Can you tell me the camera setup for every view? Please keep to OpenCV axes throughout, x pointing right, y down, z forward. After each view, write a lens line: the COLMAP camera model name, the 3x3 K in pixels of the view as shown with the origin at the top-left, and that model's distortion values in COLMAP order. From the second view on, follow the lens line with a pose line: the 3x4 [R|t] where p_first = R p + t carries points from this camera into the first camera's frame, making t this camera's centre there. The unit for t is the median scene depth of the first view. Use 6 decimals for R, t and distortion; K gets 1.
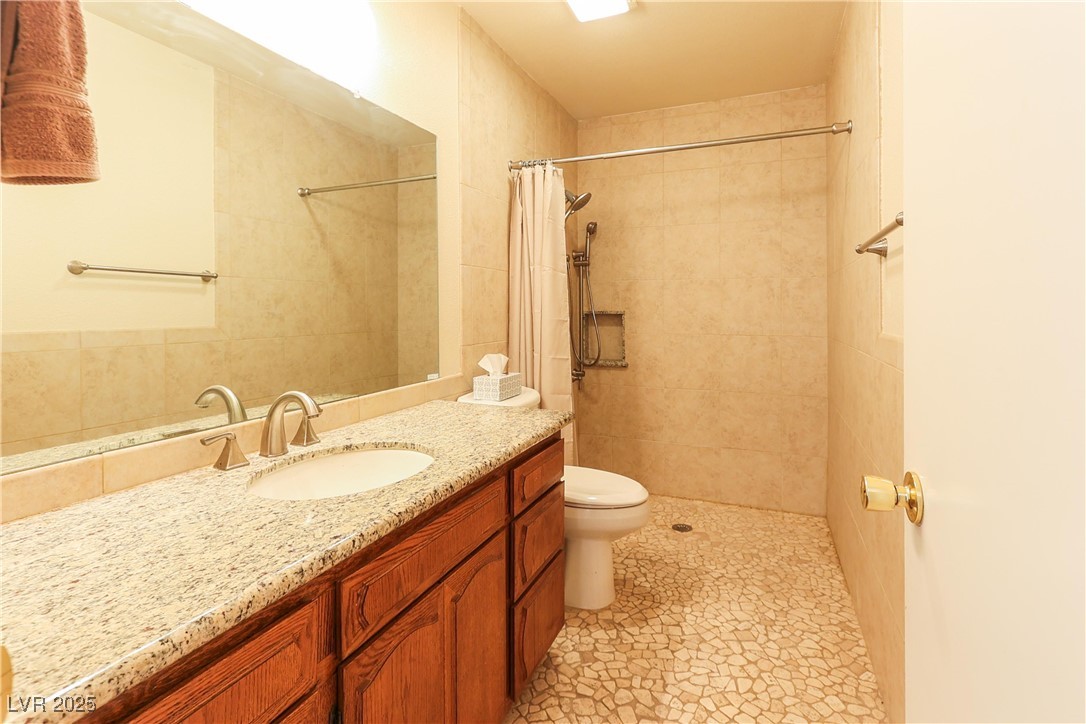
lens RADIAL K [[508.6, 0, 548.9], [0, 508.6, 306.3], [0, 0, 1]] dist [0.003392, 0.000985]
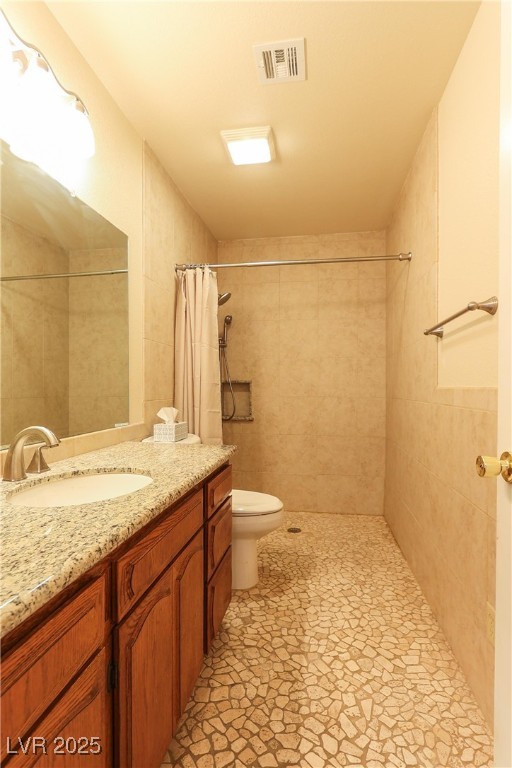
lens RADIAL K [[370.8, 0, 256.8], [0, 370.8, 388.3], [0, 0, 1]] dist [-0.004355, 0.001261]
pose [[0.975001, 0.003465, 0.222175, -0.107708], [-0.005140, 0.999963, 0.006962, 0.039578], [-0.222142, -0.007930, 0.974982, 0.011251]]
